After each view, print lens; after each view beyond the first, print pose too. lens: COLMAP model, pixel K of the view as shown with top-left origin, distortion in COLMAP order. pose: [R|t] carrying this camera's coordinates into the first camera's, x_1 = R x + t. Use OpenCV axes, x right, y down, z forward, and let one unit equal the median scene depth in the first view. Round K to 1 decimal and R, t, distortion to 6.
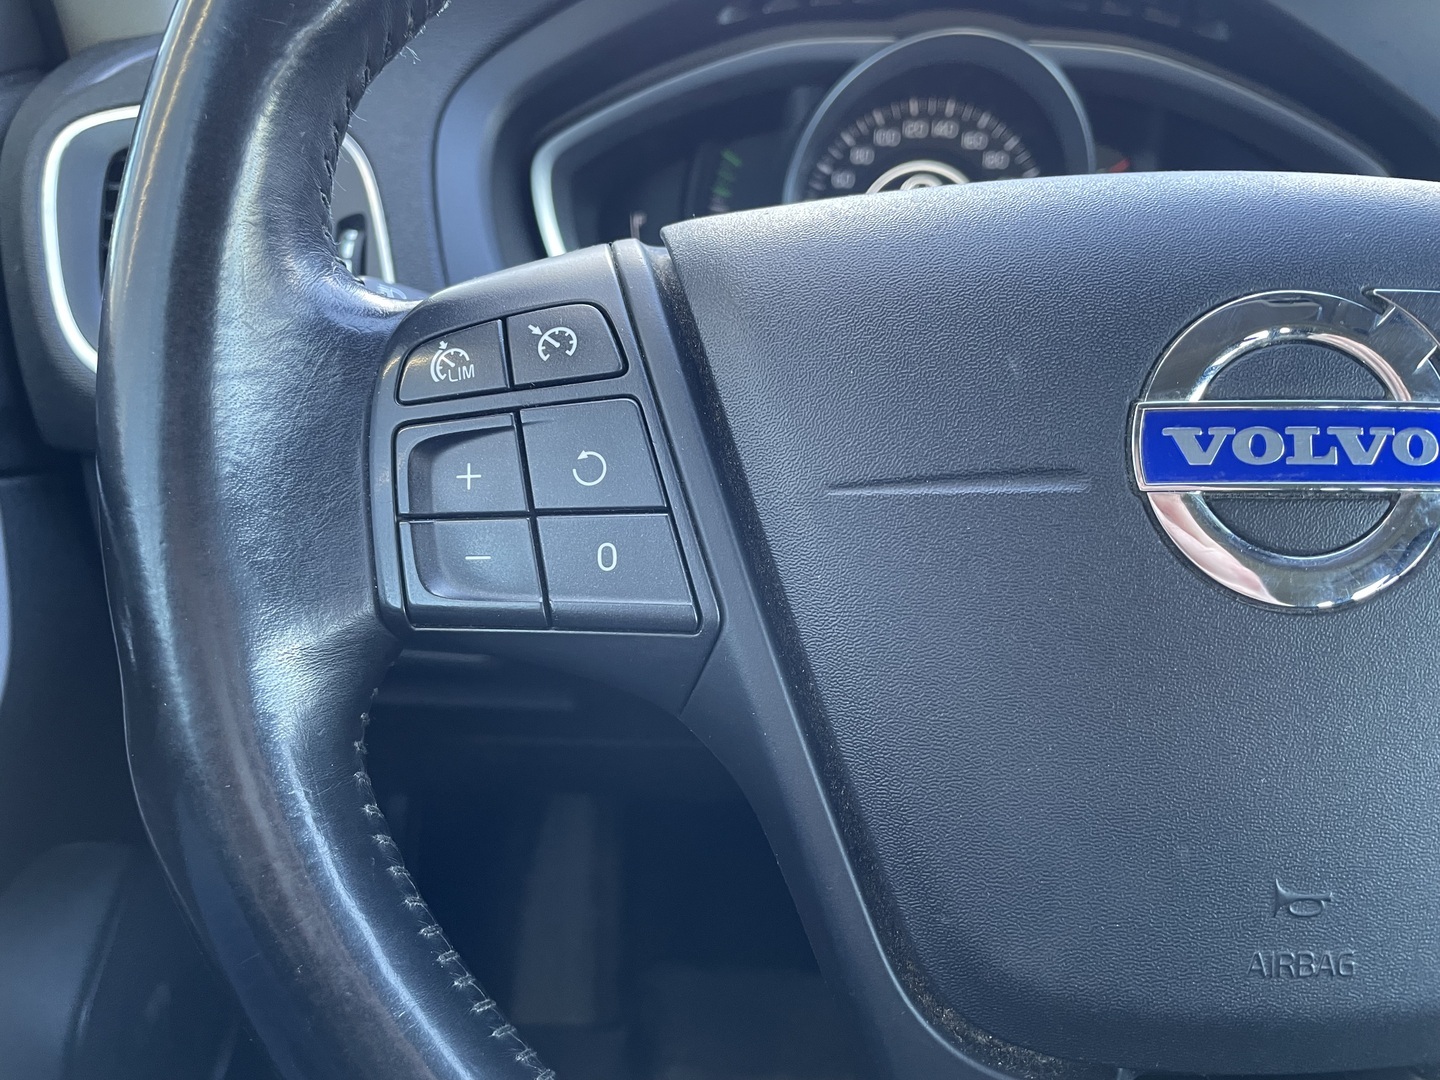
lens RADIAL K [[1087.6, 0, 723.7], [0, 1087.6, 538.2], [0, 0, 1]] dist [-0.013355, -0.024972]
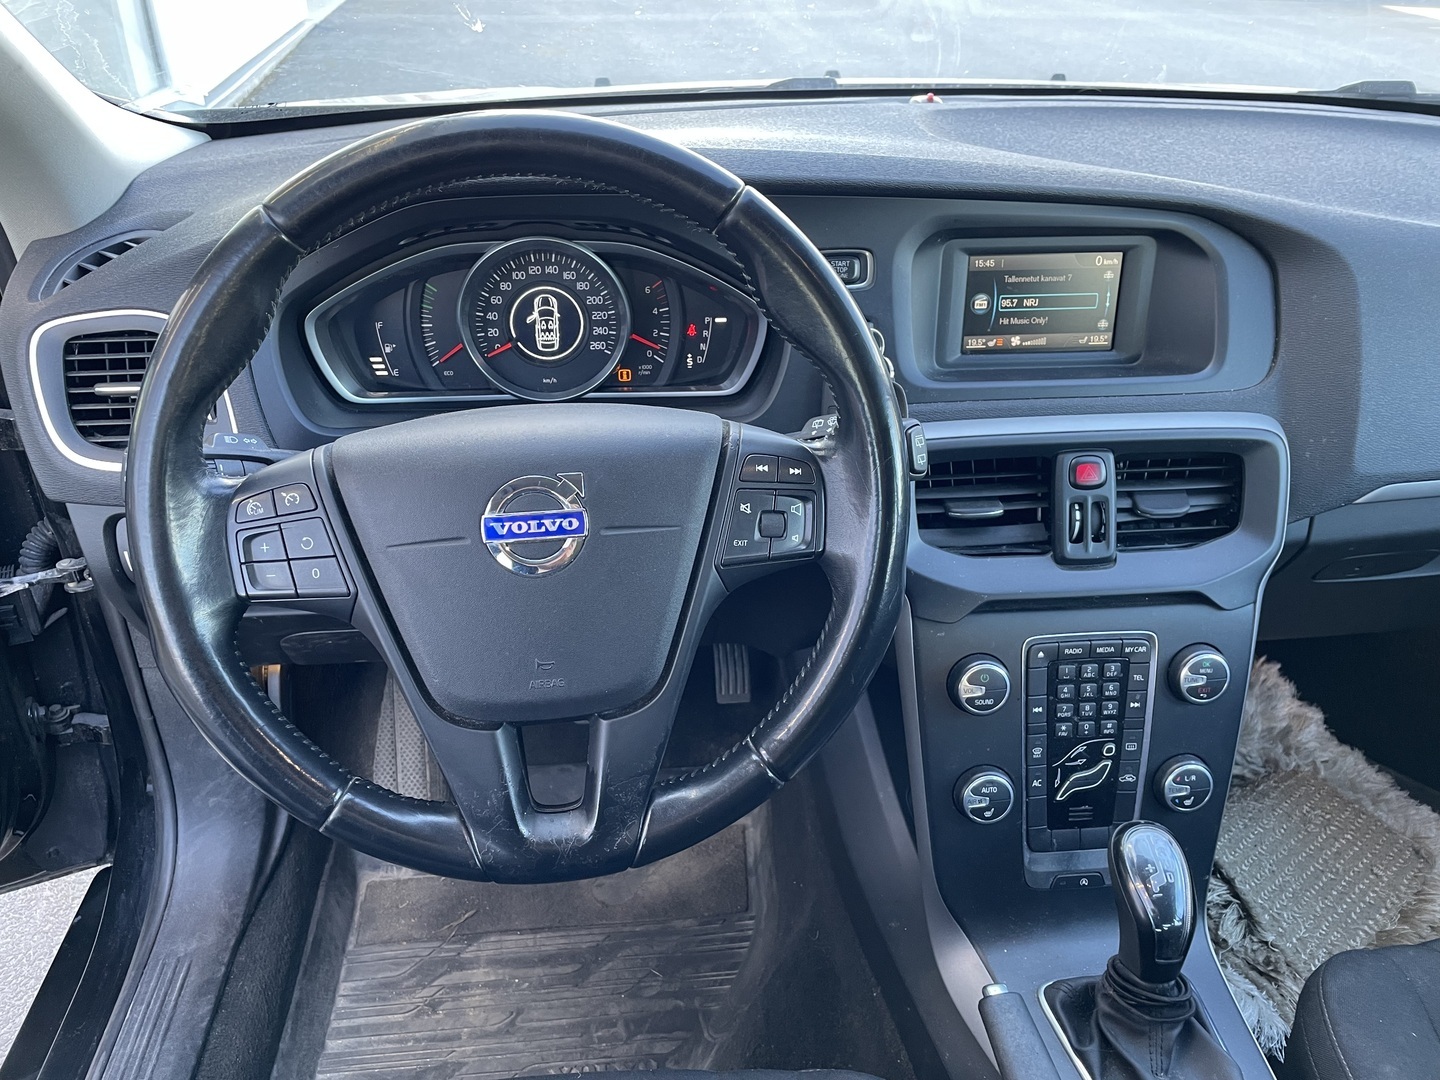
lens RADIAL K [[959.6, 0, 717.5], [0, 959.6, 539.0], [0, 0, 1]] dist [-0.007475, -0.002409]
pose [[0.987716, -0.071908, 0.138728, 0.630381], [0.054838, 0.990869, 0.123172, -0.343172], [-0.146318, -0.114051, 0.982641, -1.753271]]
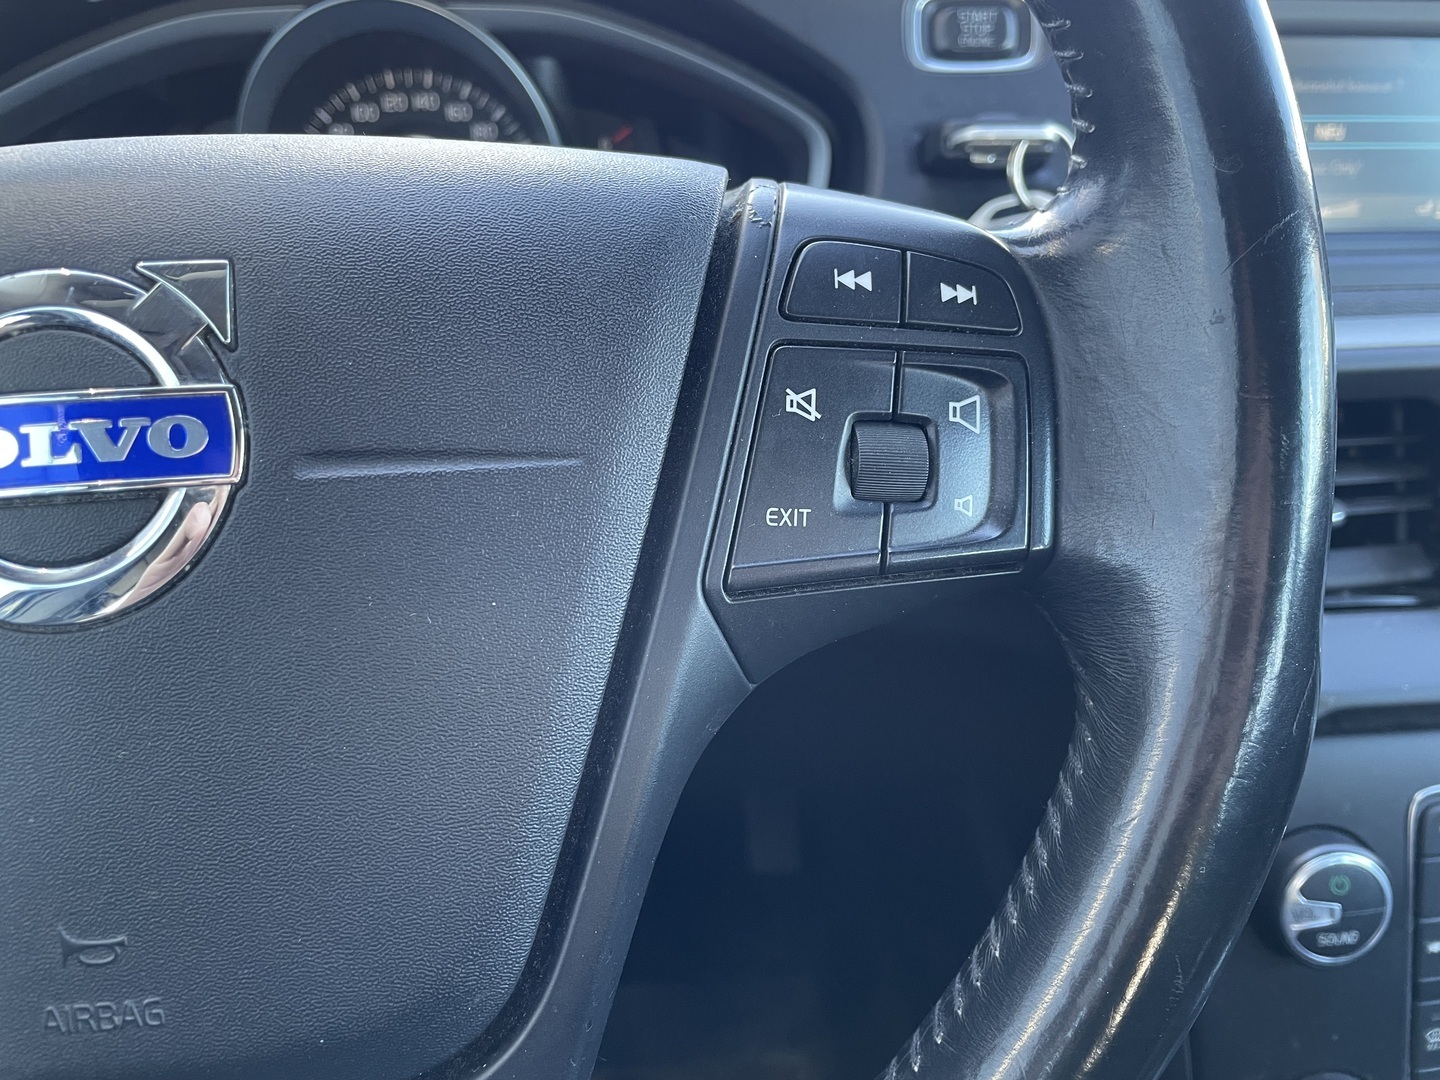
lens RADIAL K [[1087.6, 0, 709.2], [0, 1087.6, 539.9], [0, 0, 1]] dist [-0.013355, -0.024972]
pose [[0.991720, -0.072545, 0.105961, 0.914143], [0.070462, 0.997243, 0.023273, 0.010414], [-0.107358, -0.015614, 0.994098, 0.051702]]
